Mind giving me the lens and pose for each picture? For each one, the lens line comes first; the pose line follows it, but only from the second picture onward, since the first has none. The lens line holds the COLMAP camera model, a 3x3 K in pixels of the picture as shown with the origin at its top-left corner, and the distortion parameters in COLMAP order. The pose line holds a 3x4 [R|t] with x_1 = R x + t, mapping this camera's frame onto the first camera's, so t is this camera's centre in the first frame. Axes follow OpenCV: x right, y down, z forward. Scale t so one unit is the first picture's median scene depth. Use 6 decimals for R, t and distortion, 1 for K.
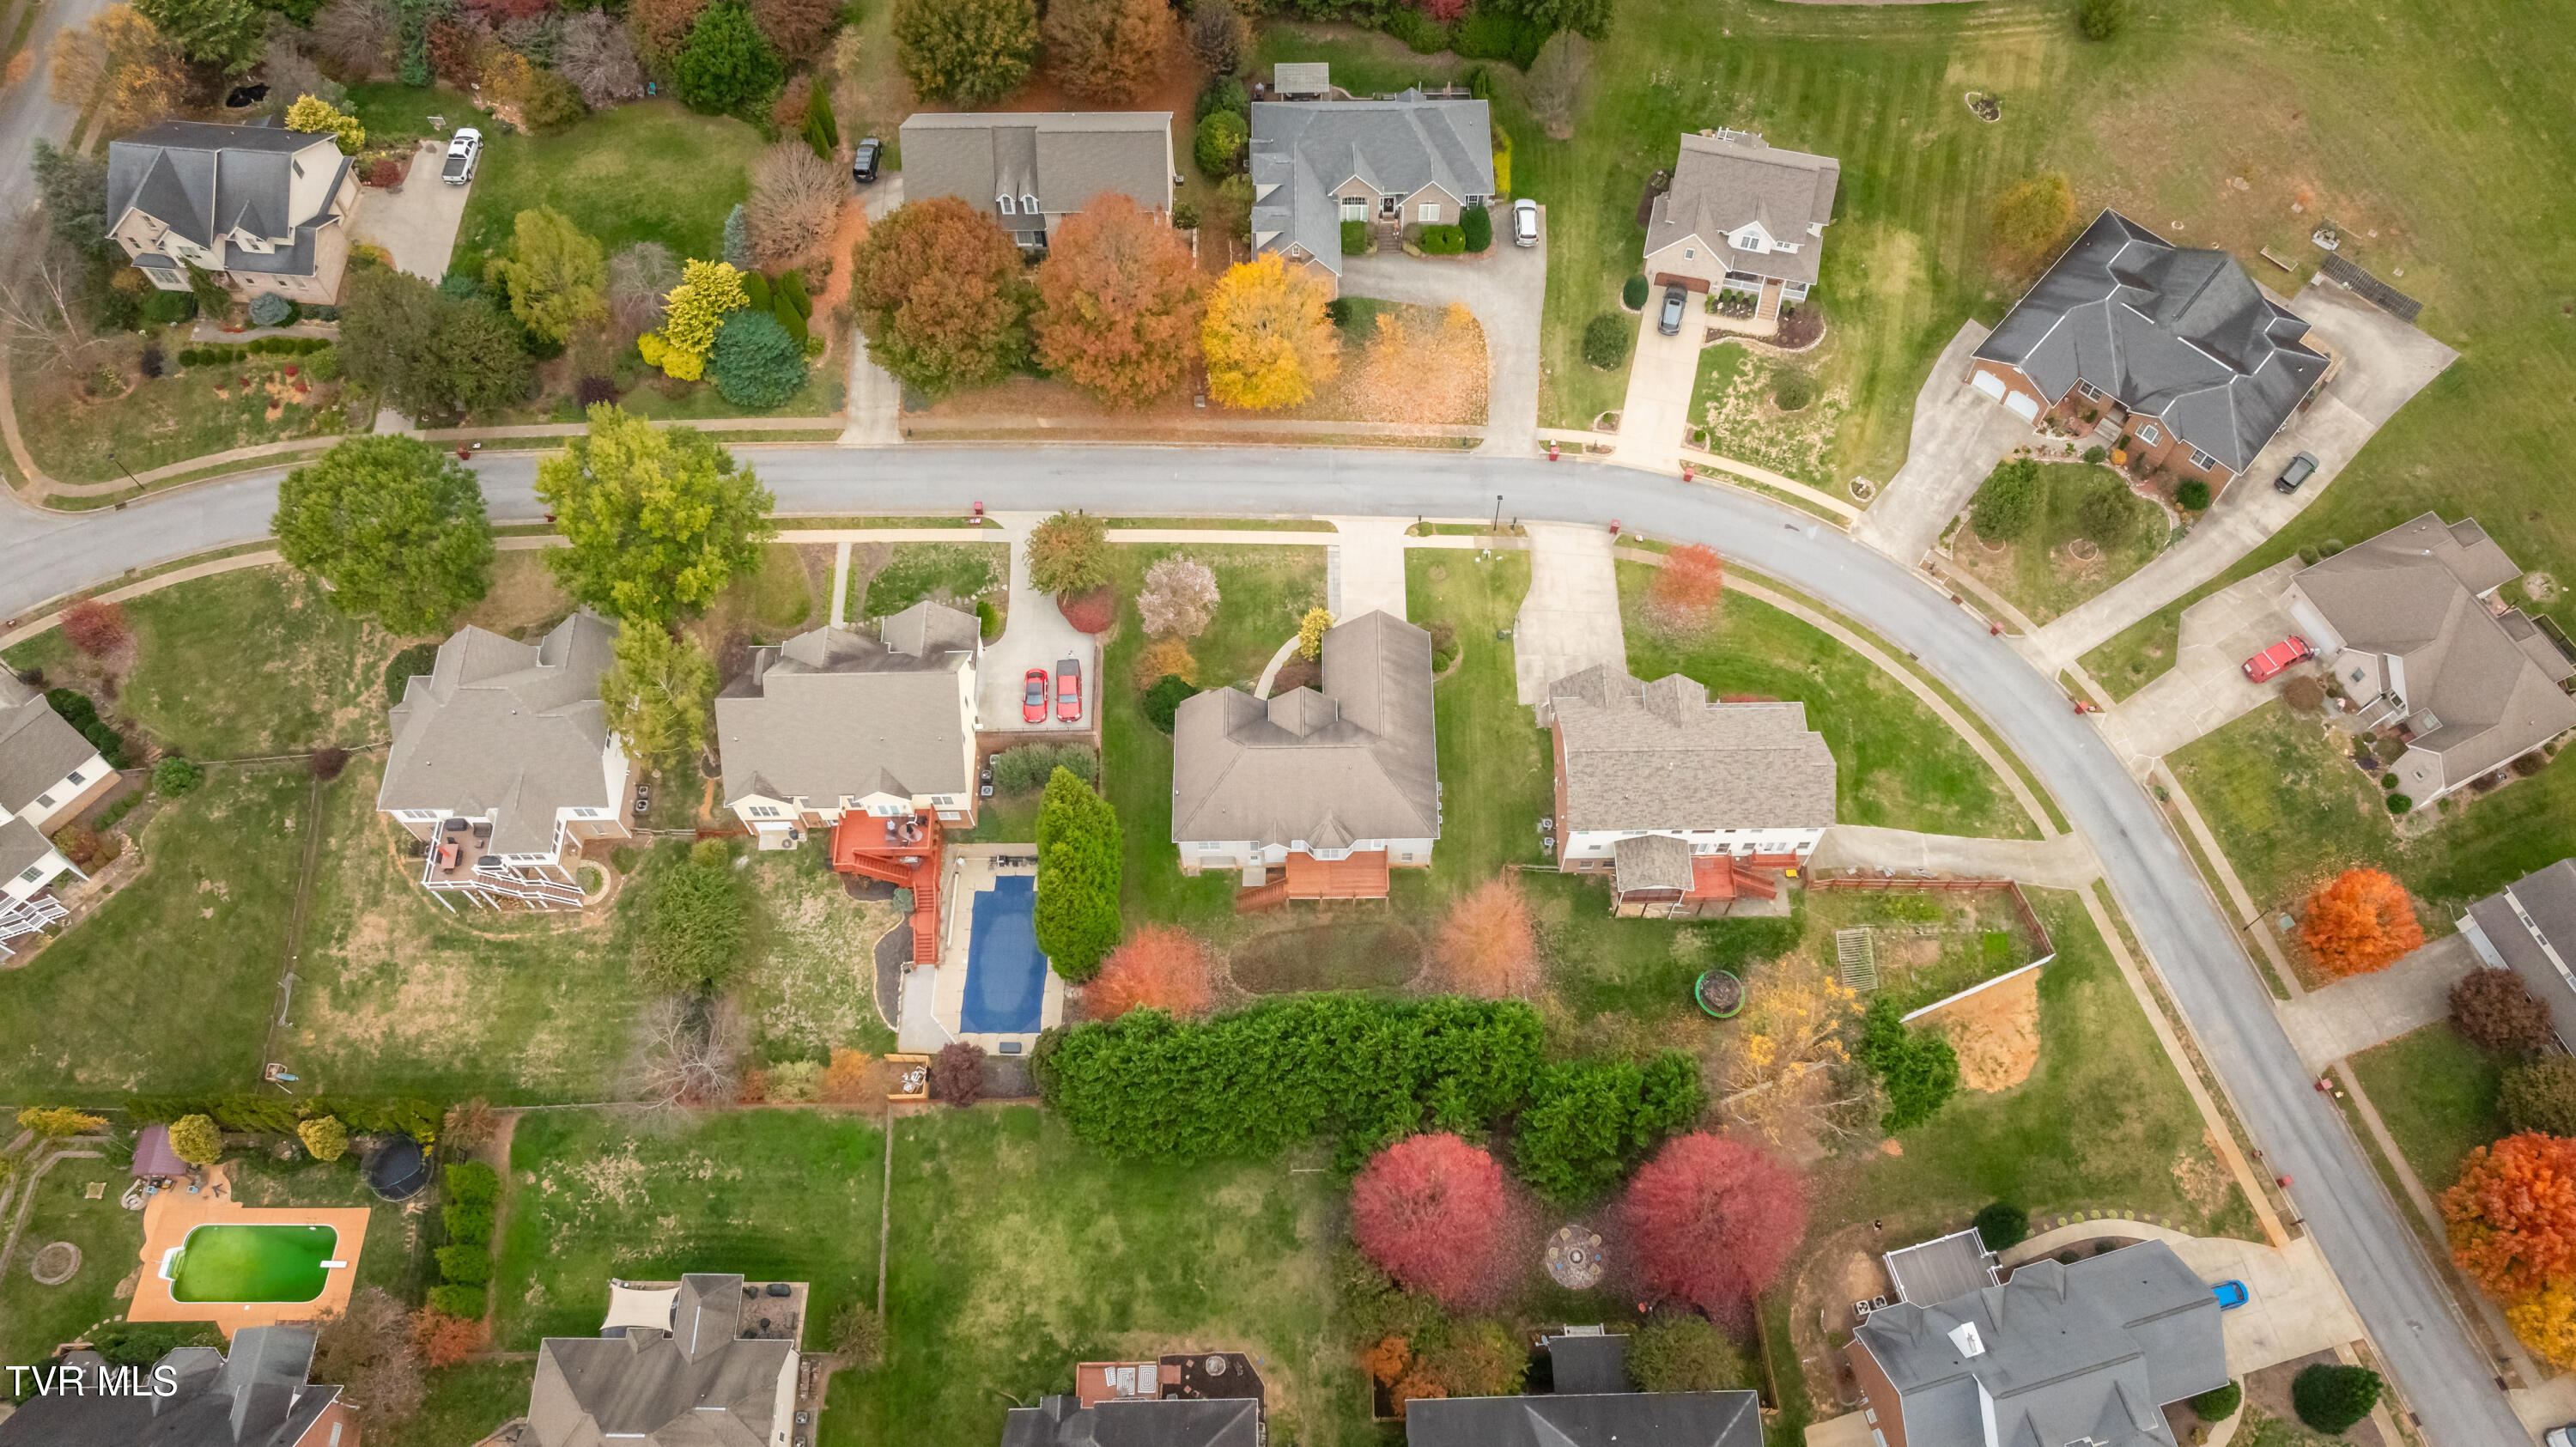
lens RADIAL K [[1832.1, 0, 1298.7], [0, 1832.1, 718.3], [0, 0, 1]] dist [-0.046170, 0.037464]
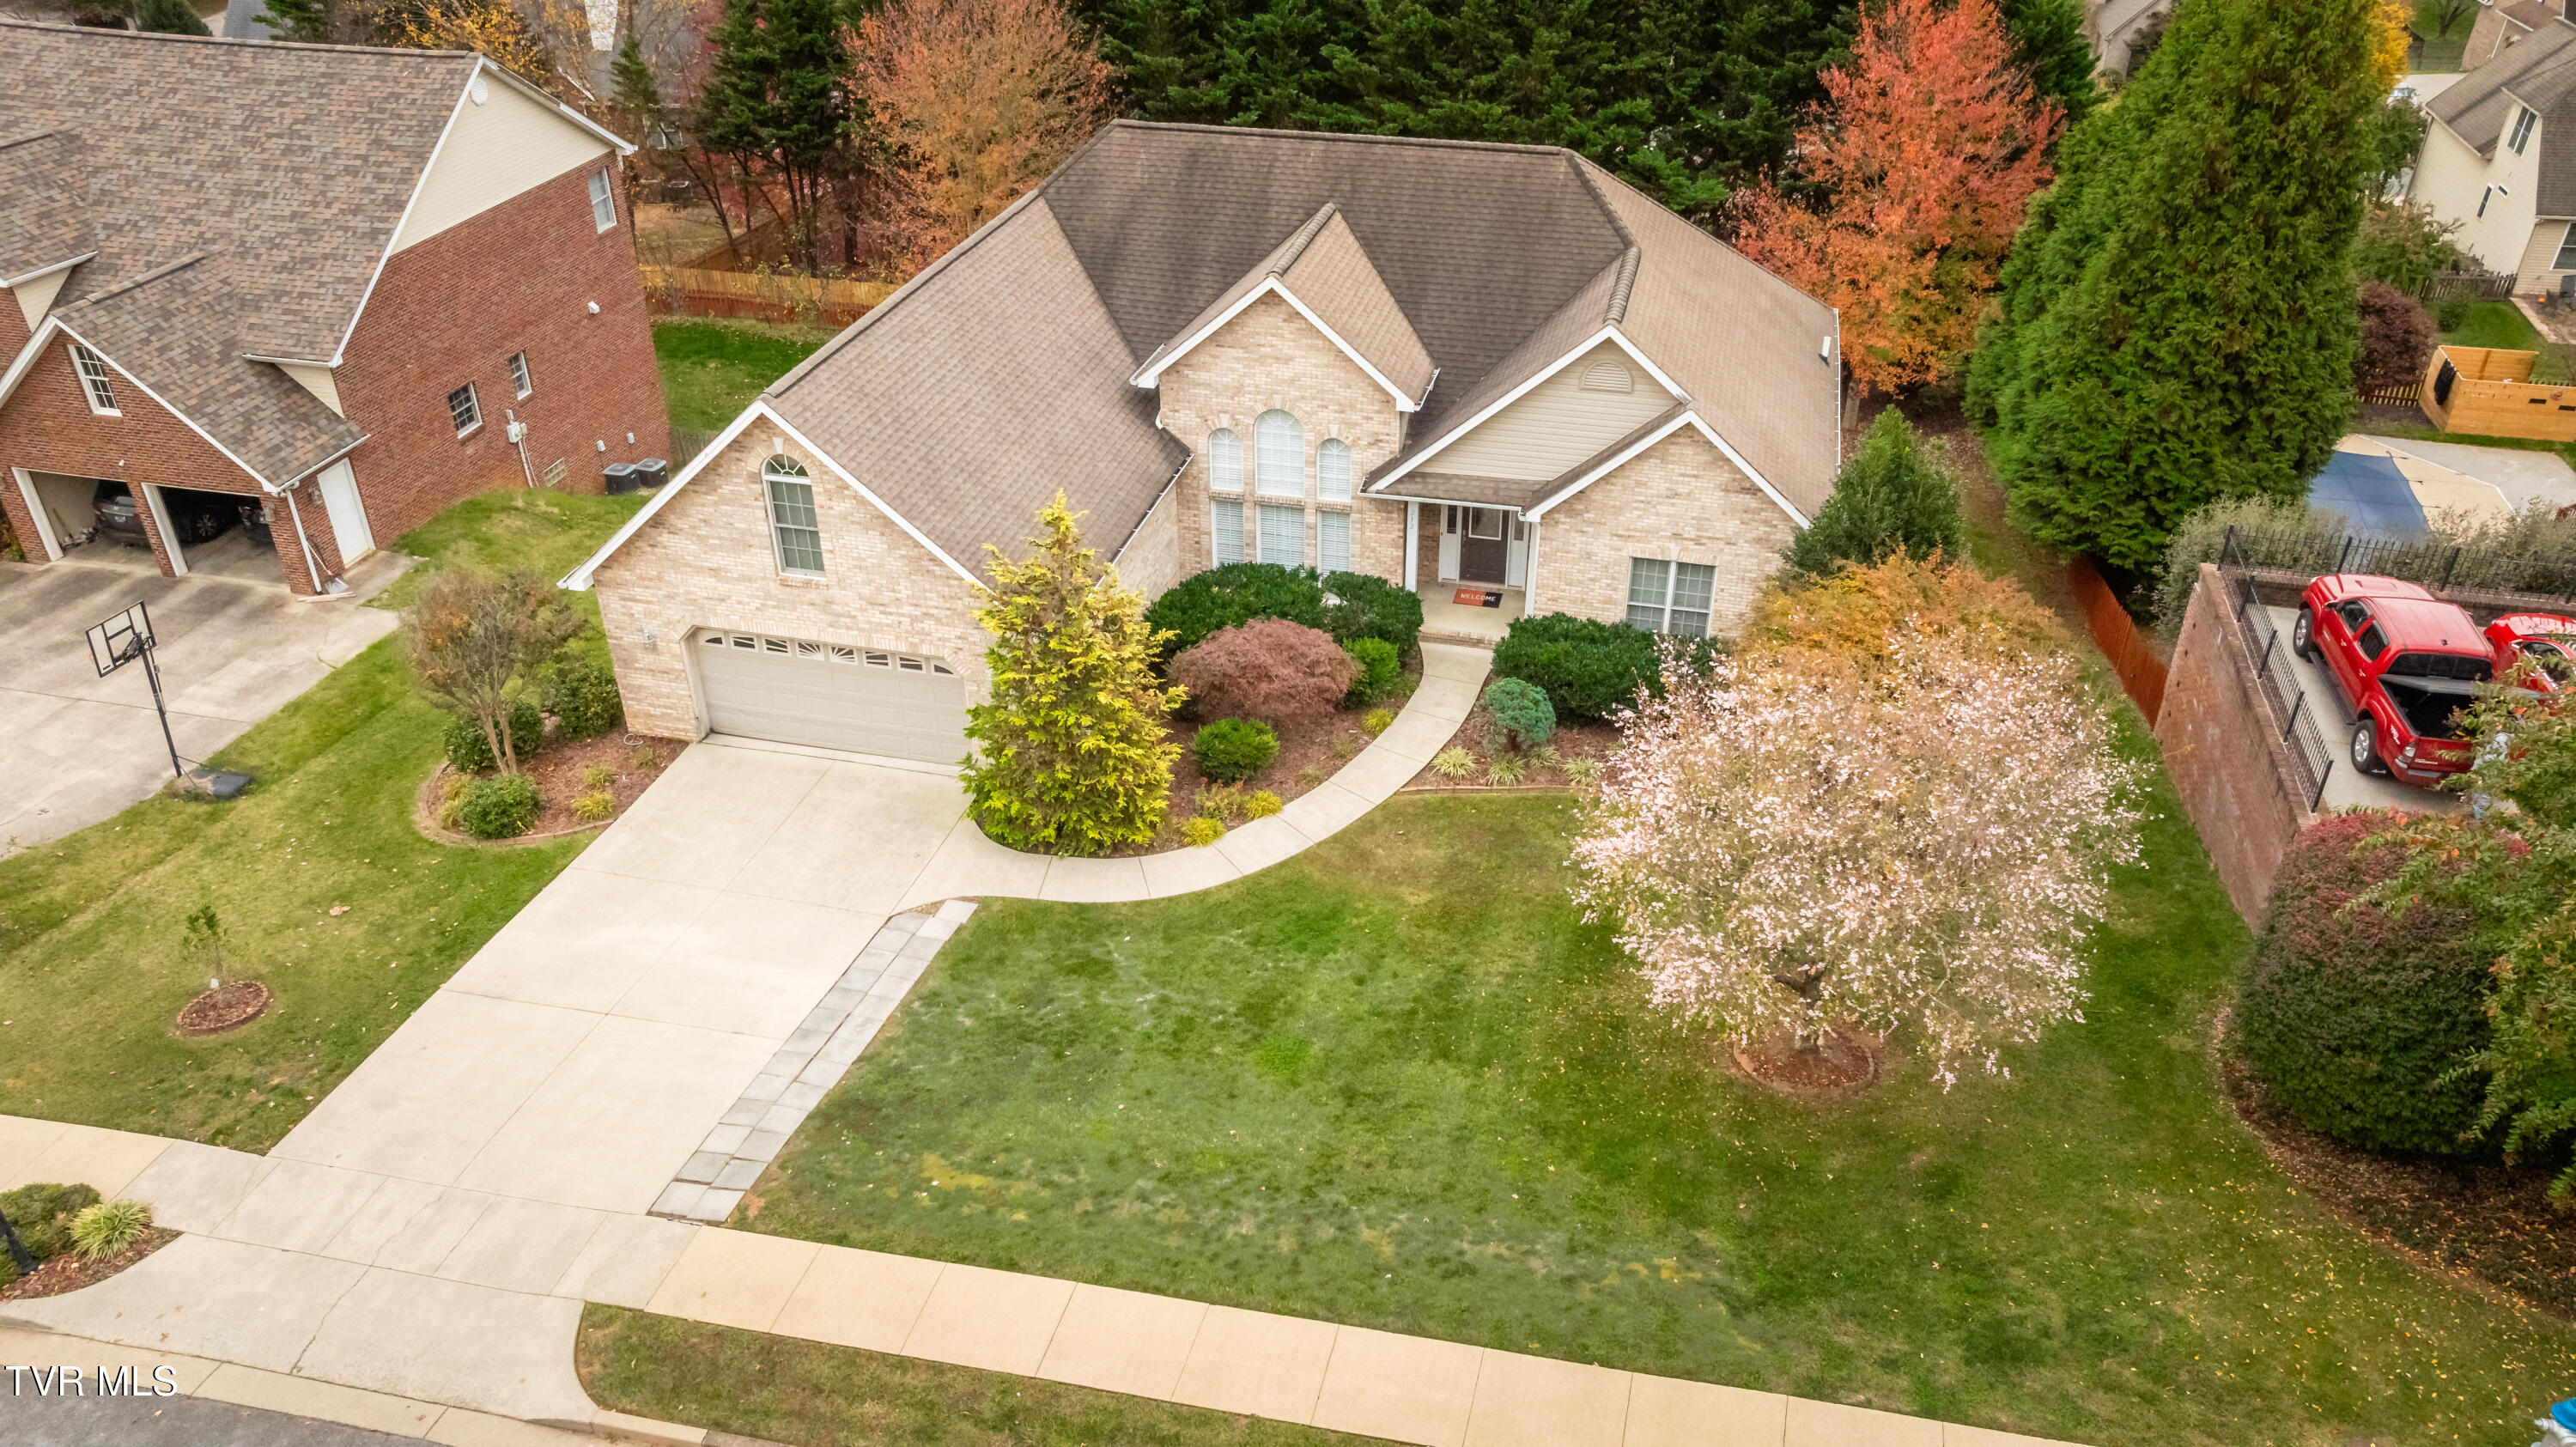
lens RADIAL K [[1832.1, 0, 1298.7], [0, 1832.1, 718.3], [0, 0, 1]] dist [-0.046170, 0.037464]
pose [[-0.967871, -0.126774, 0.217150, -0.052159], [0.226288, -0.062618, 0.972045, -0.218672], [-0.109632, 0.989953, 0.089294, 0.962030]]
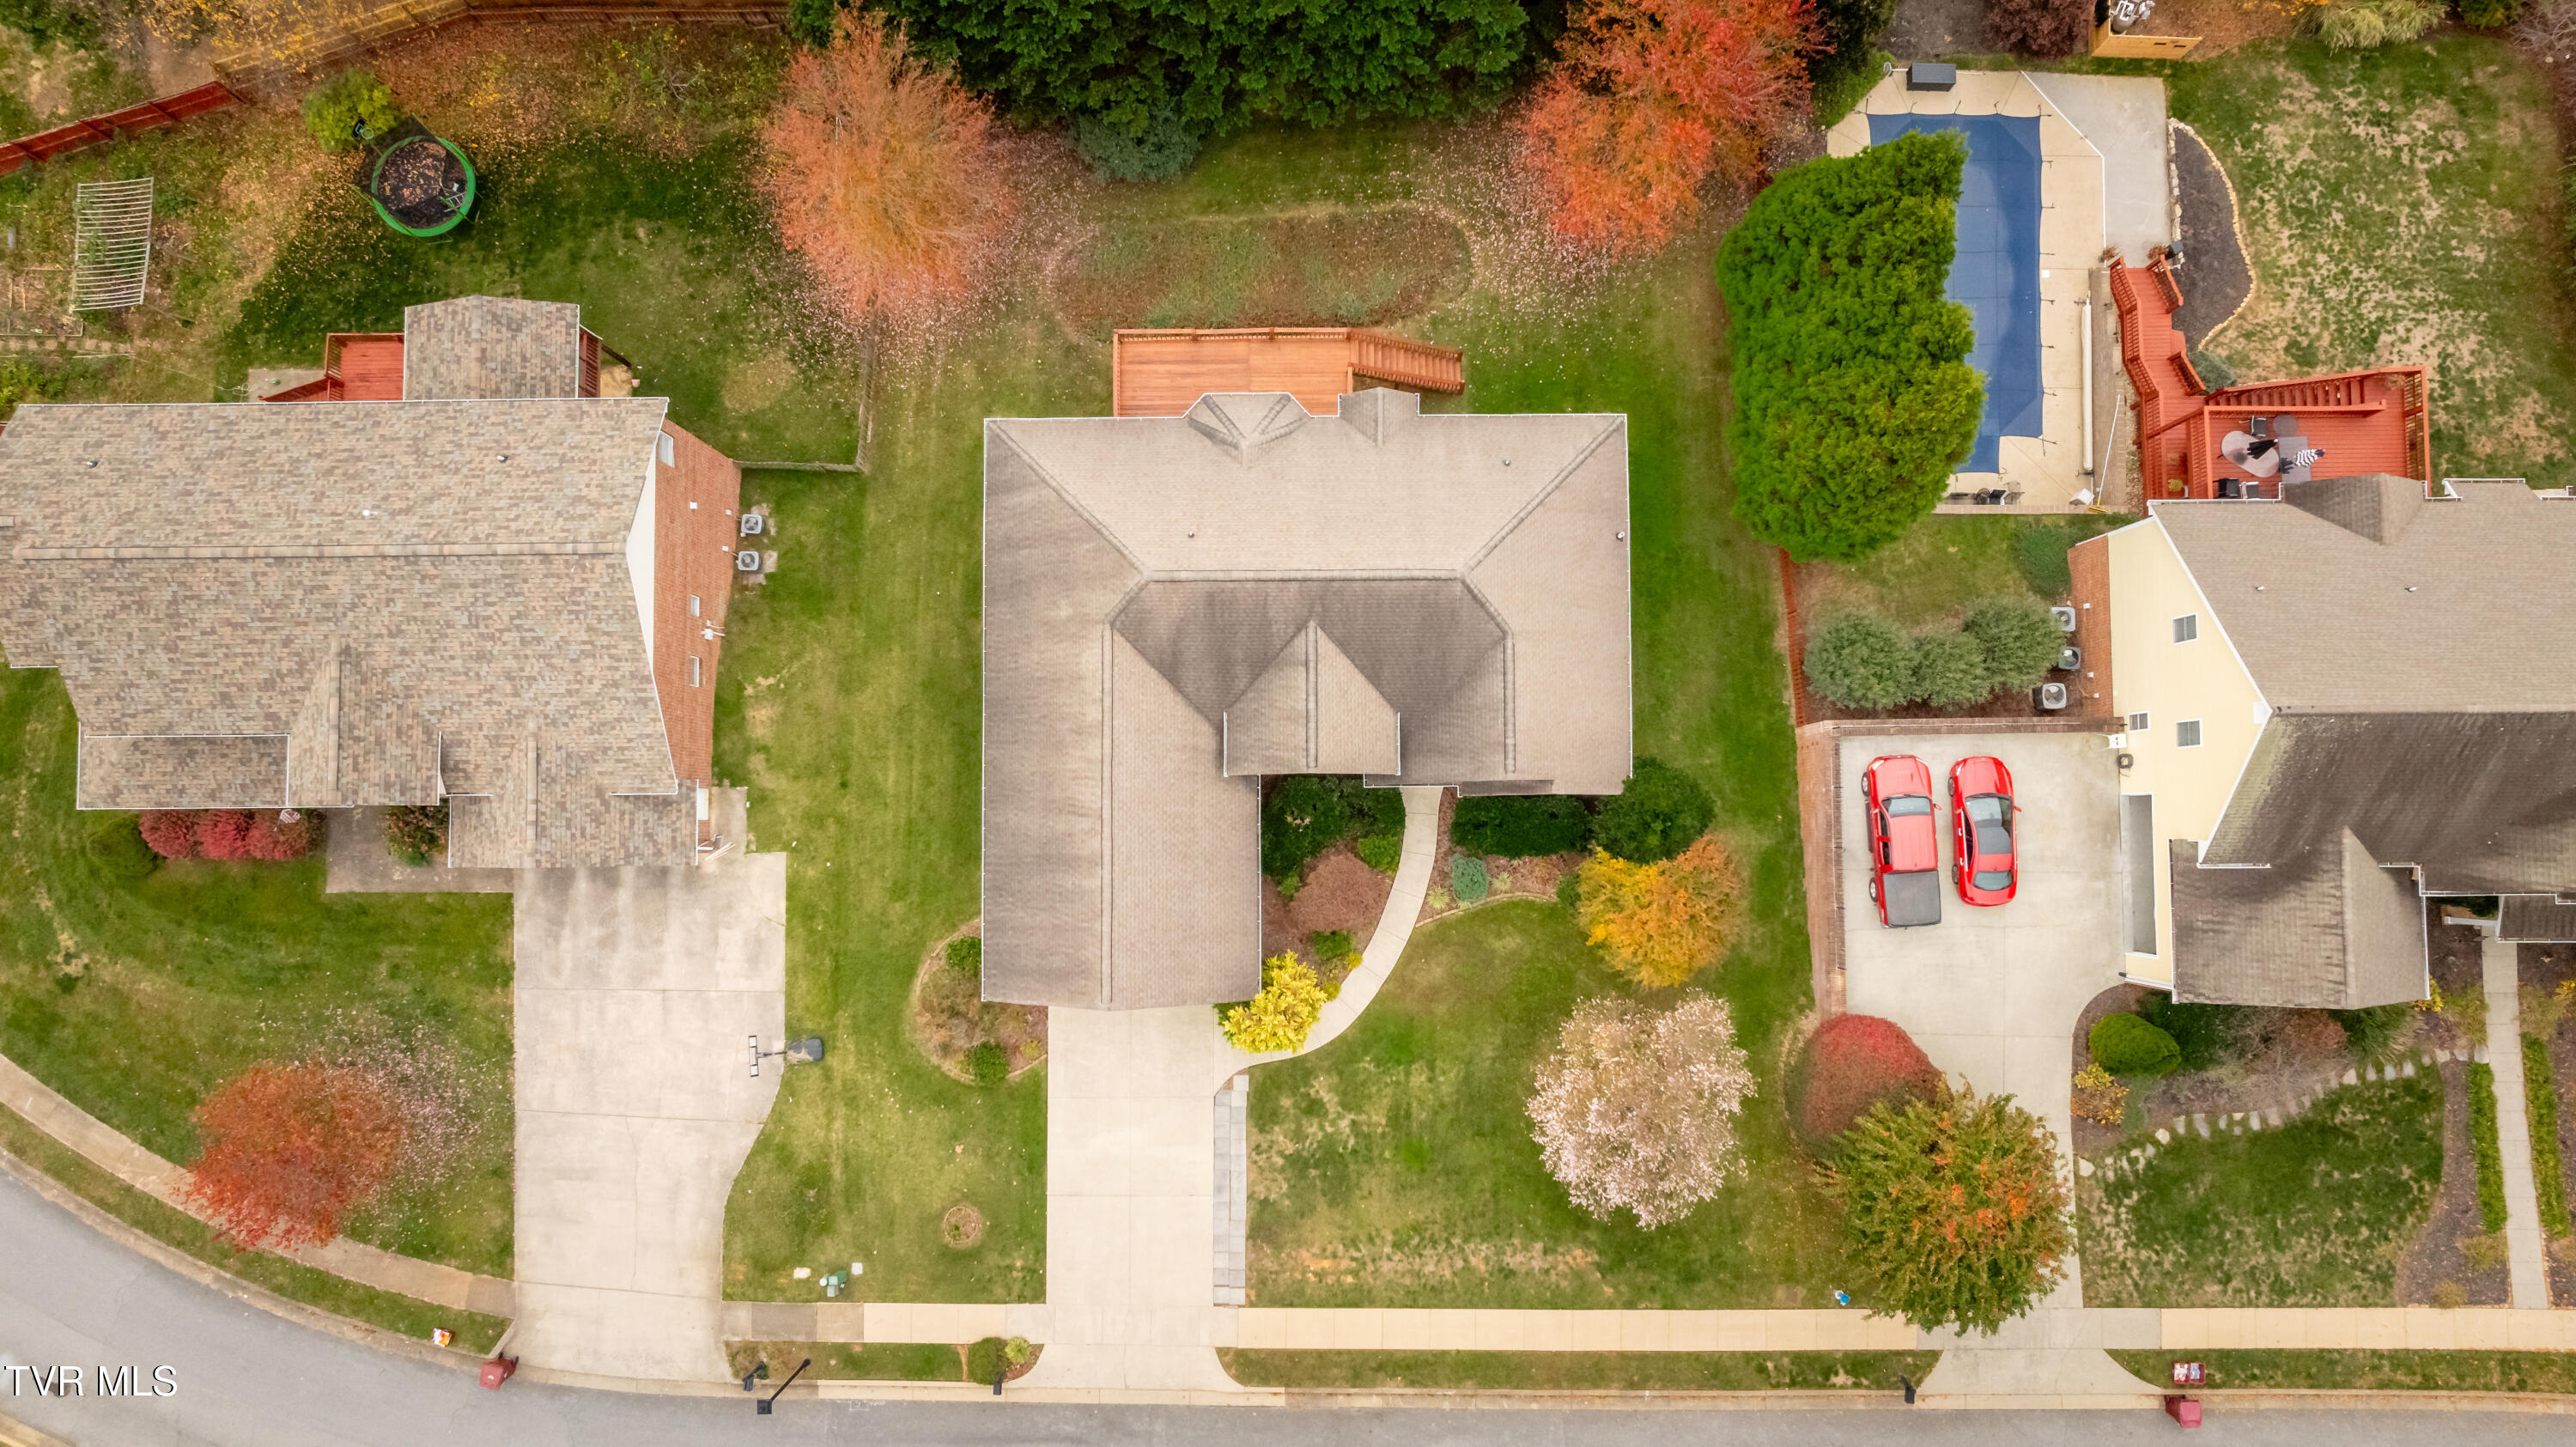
lens RADIAL K [[1828.1, 0, 1288.0], [0, 1828.1, 723.5], [0, 0, 1]] dist [-0.059602, 0.060885]
pose [[-0.999942, -0.002259, 0.010575, 0.003015], [0.007373, -0.857804, 0.513923, -0.187685], [0.007910, 0.513971, 0.857771, 0.624256]]
